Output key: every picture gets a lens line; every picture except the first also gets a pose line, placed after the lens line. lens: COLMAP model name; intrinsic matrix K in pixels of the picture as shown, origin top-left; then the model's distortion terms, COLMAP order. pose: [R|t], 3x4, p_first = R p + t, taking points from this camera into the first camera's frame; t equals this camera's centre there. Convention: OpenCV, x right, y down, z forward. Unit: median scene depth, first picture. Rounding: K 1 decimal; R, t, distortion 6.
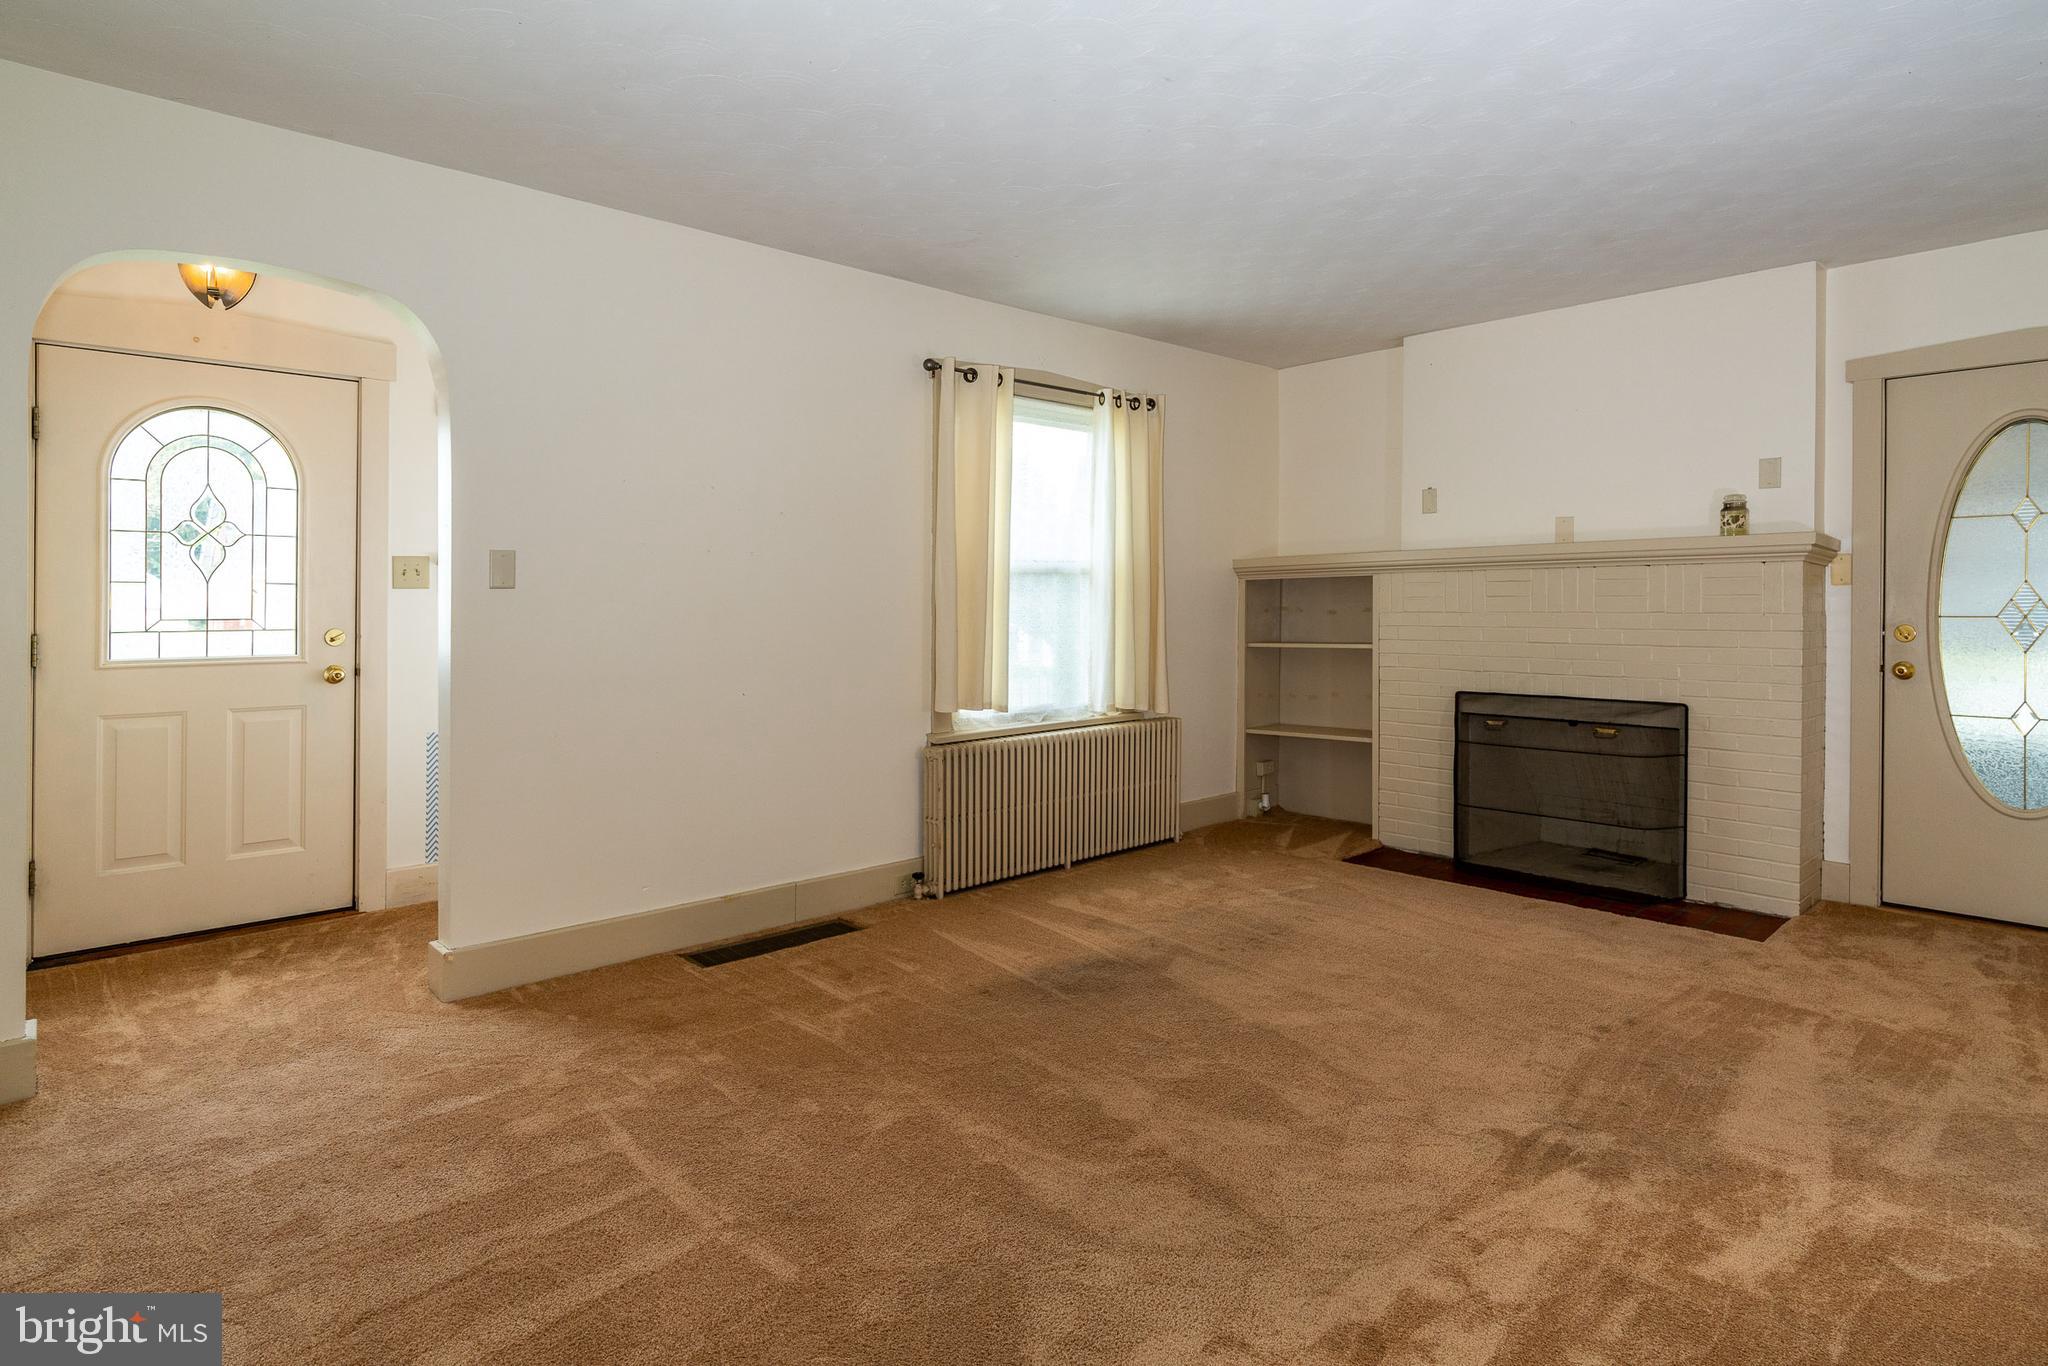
lens RADIAL K [[1068.3, 0, 1021.5], [0, 1068.3, 611.2], [0, 0, 1]] dist [-0.035978, 0.000694]
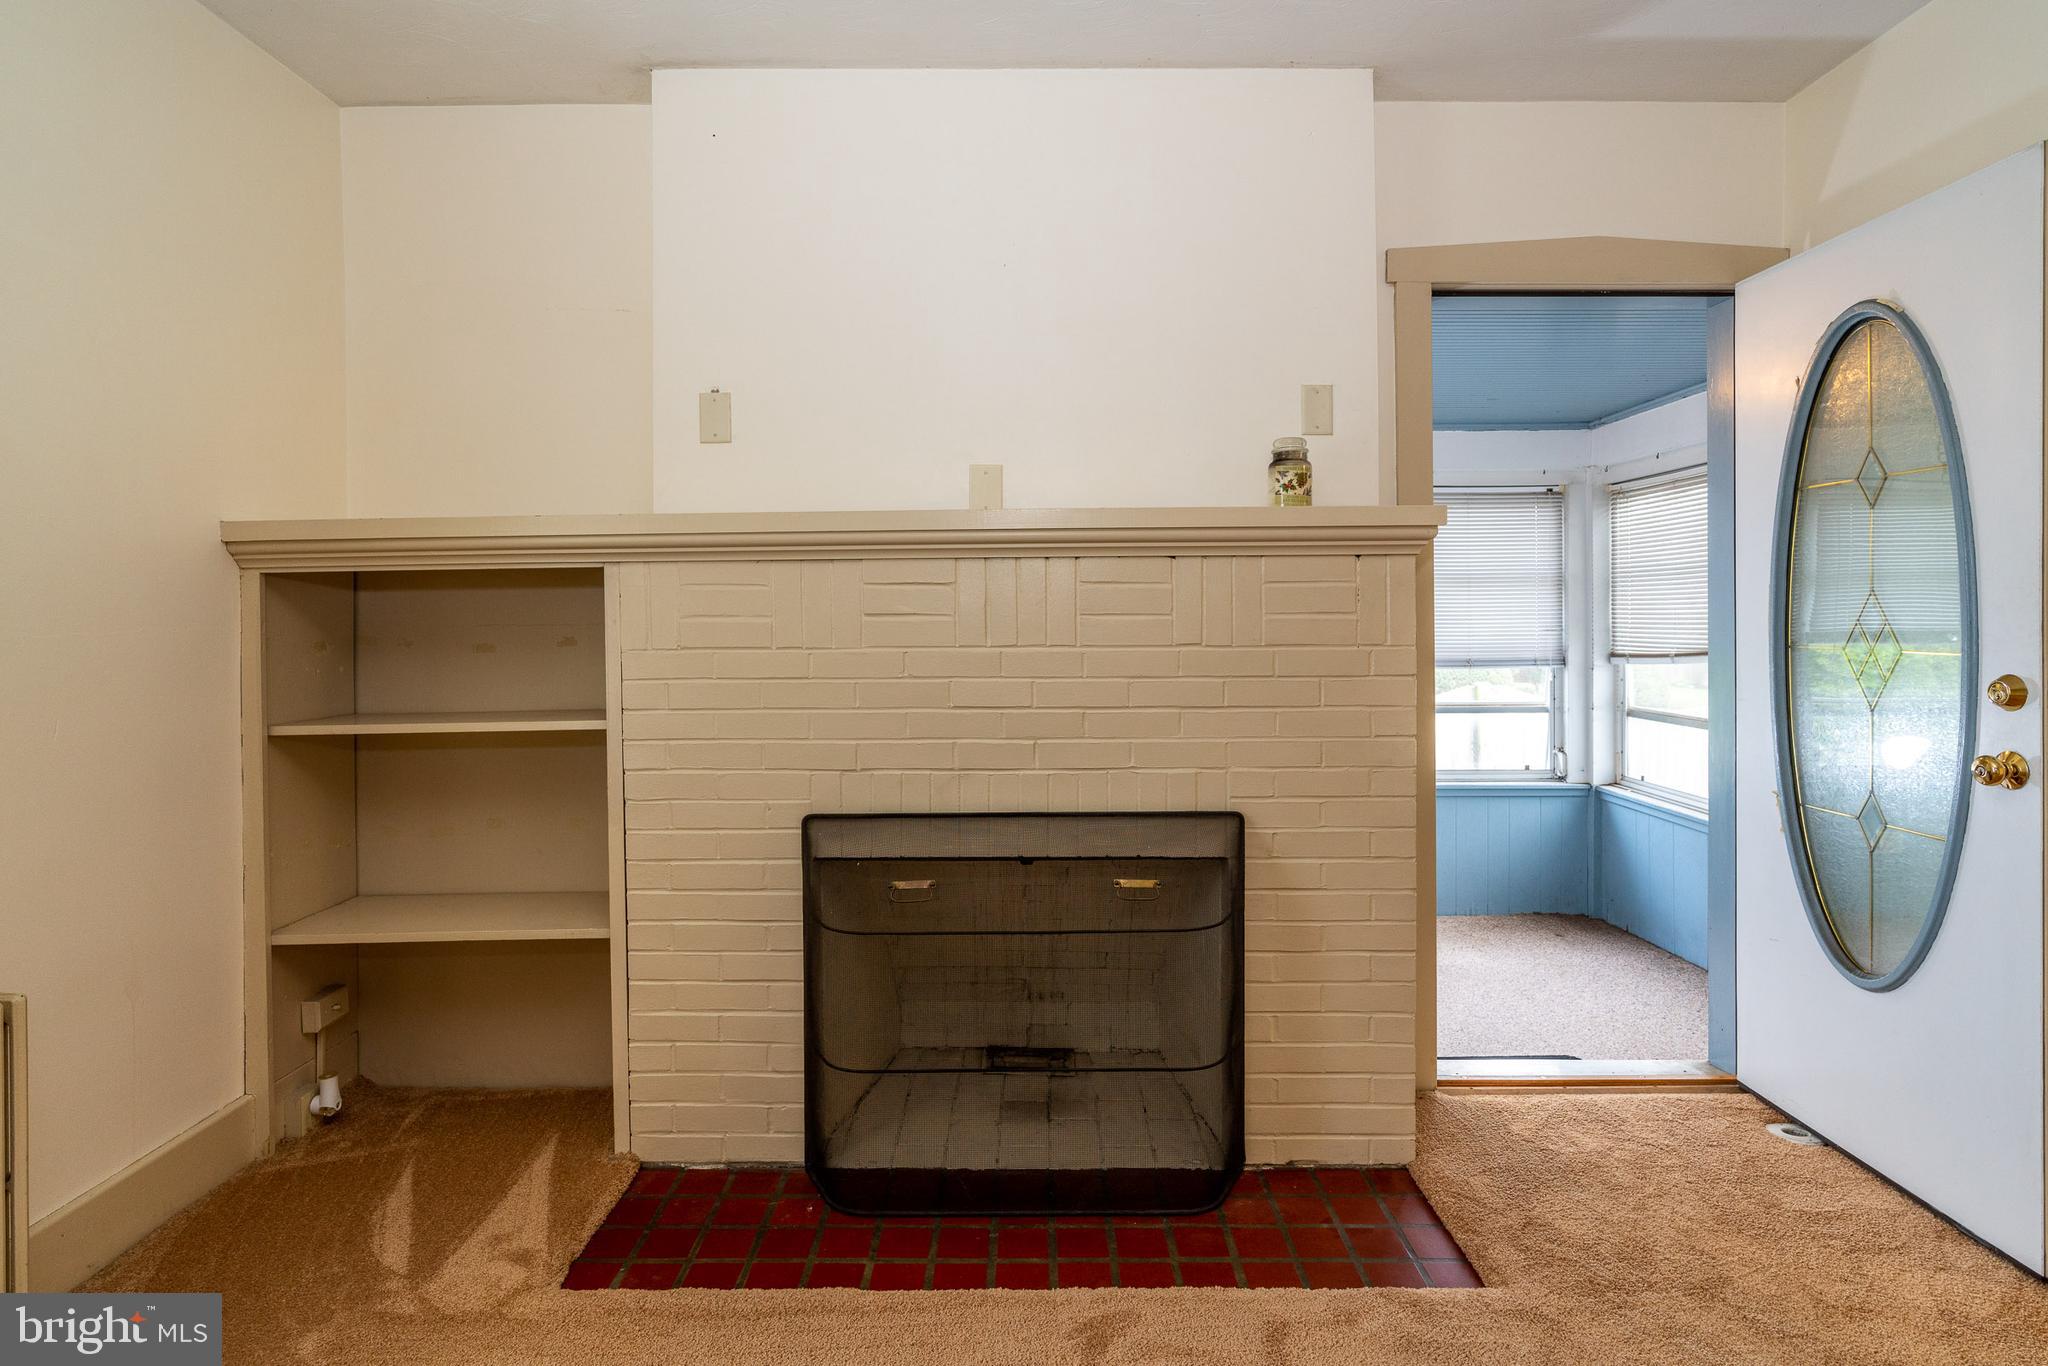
lens RADIAL K [[1089.9, 0, 1032.1], [0, 1089.9, 656.4], [0, 0, 1]] dist [0.000344, 0.000932]
pose [[0.677887, -0.020083, 0.734892, 0.119431], [0.007251, 0.999761, 0.020633, -0.004241], [-0.735130, -0.008658, 0.677870, 0.581277]]
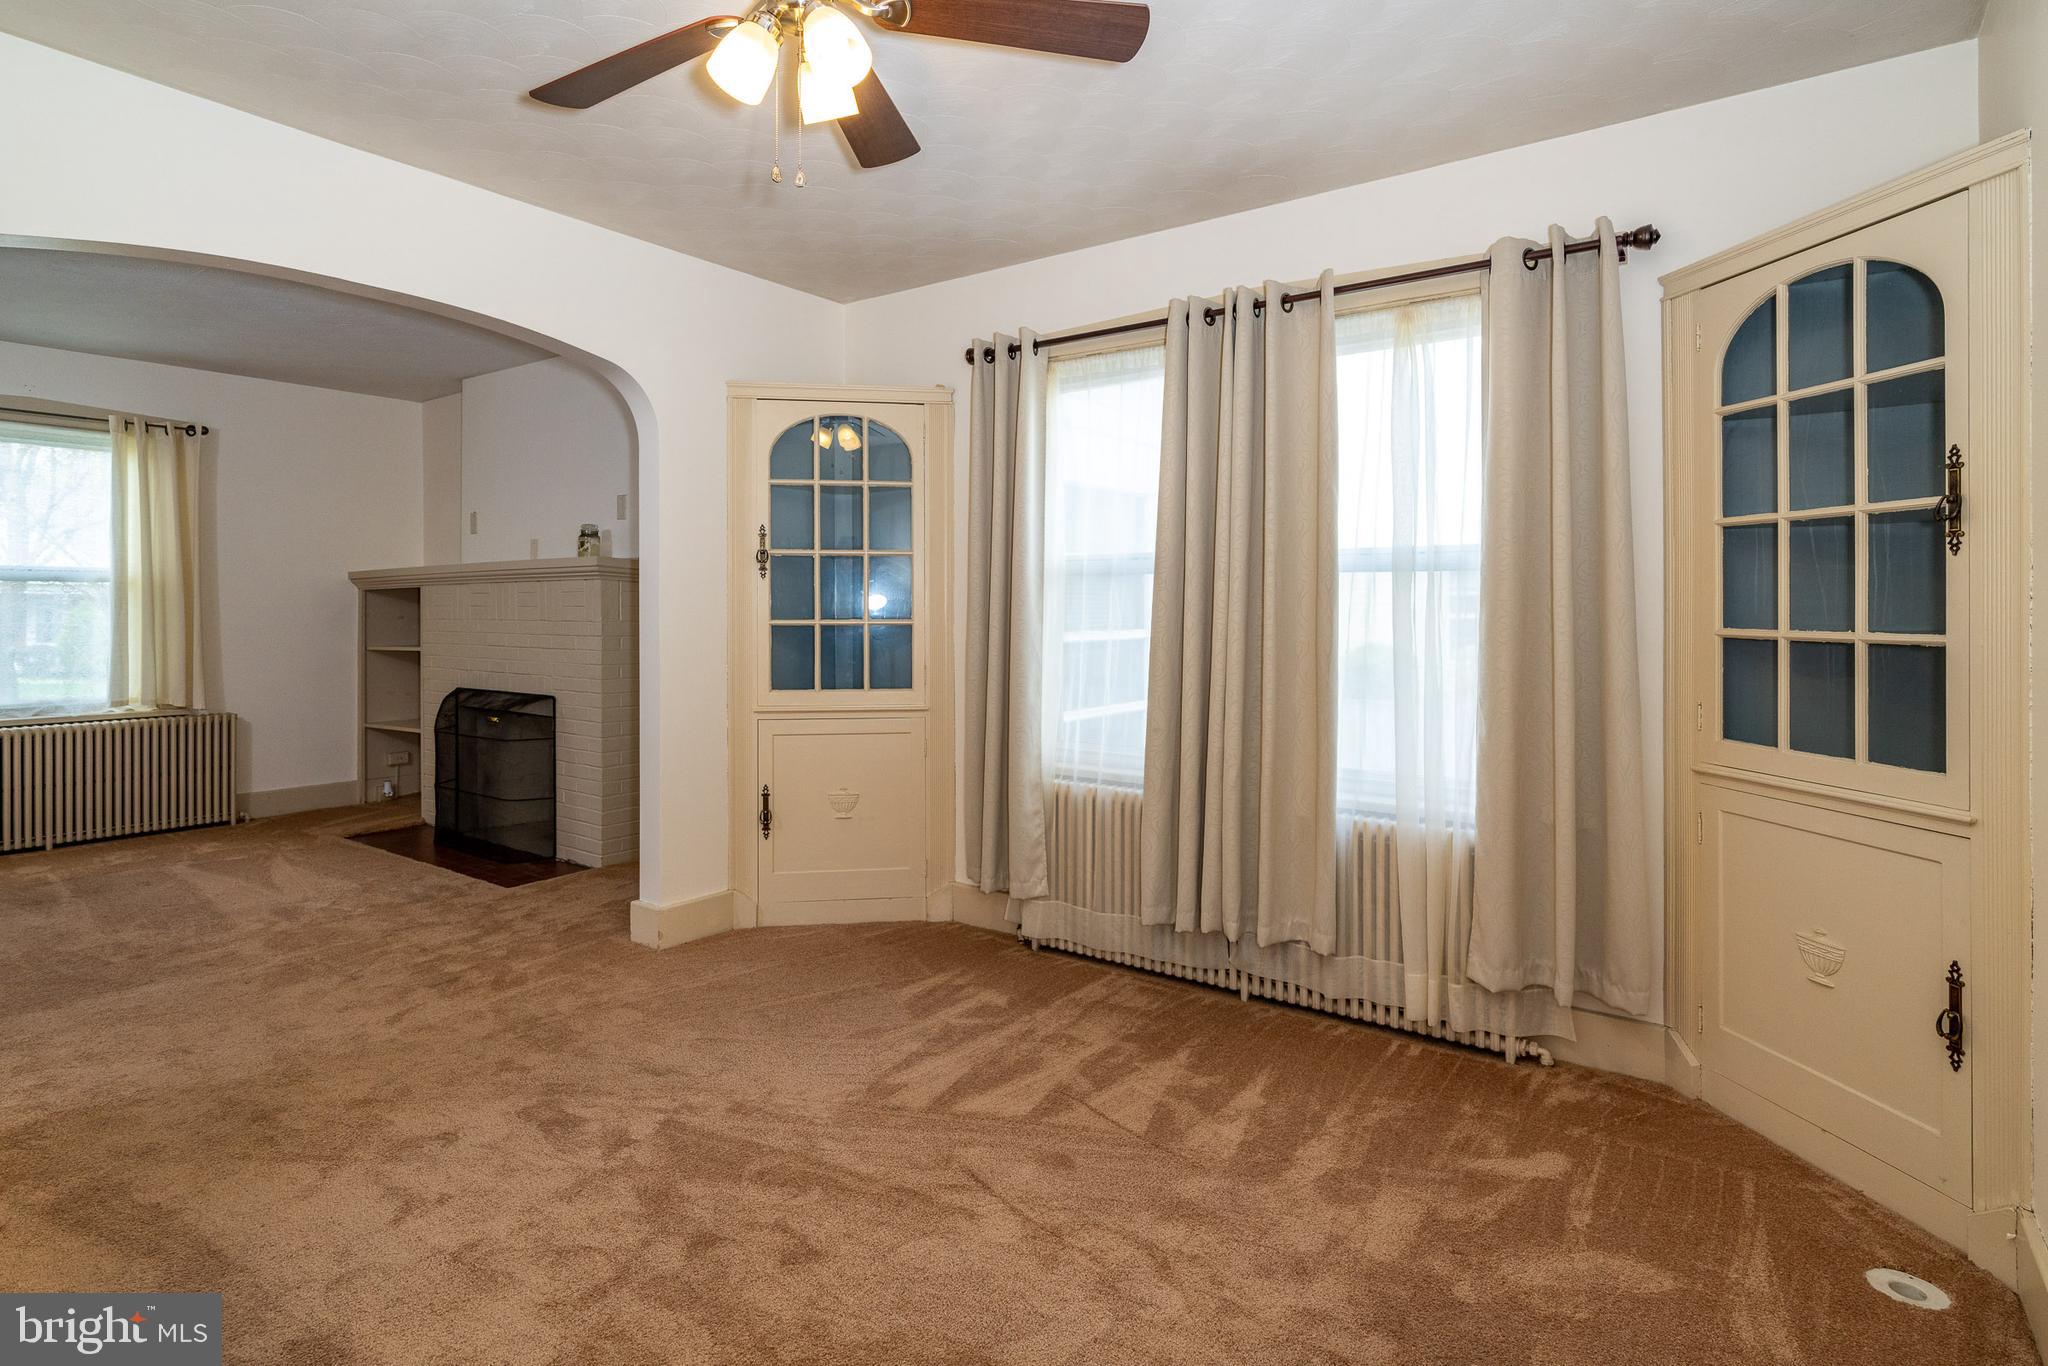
lens RADIAL K [[1088.9, 0, 1024.1], [0, 1088.9, 613.0], [0, 0, 1]] dist [-0.011595, 0.000136]
pose [[0.982356, 0.004019, 0.186978, 0.773355], [-0.003801, 0.999992, -0.001523, -0.006900], [-0.186983, 0.000785, 0.982363, -0.272675]]
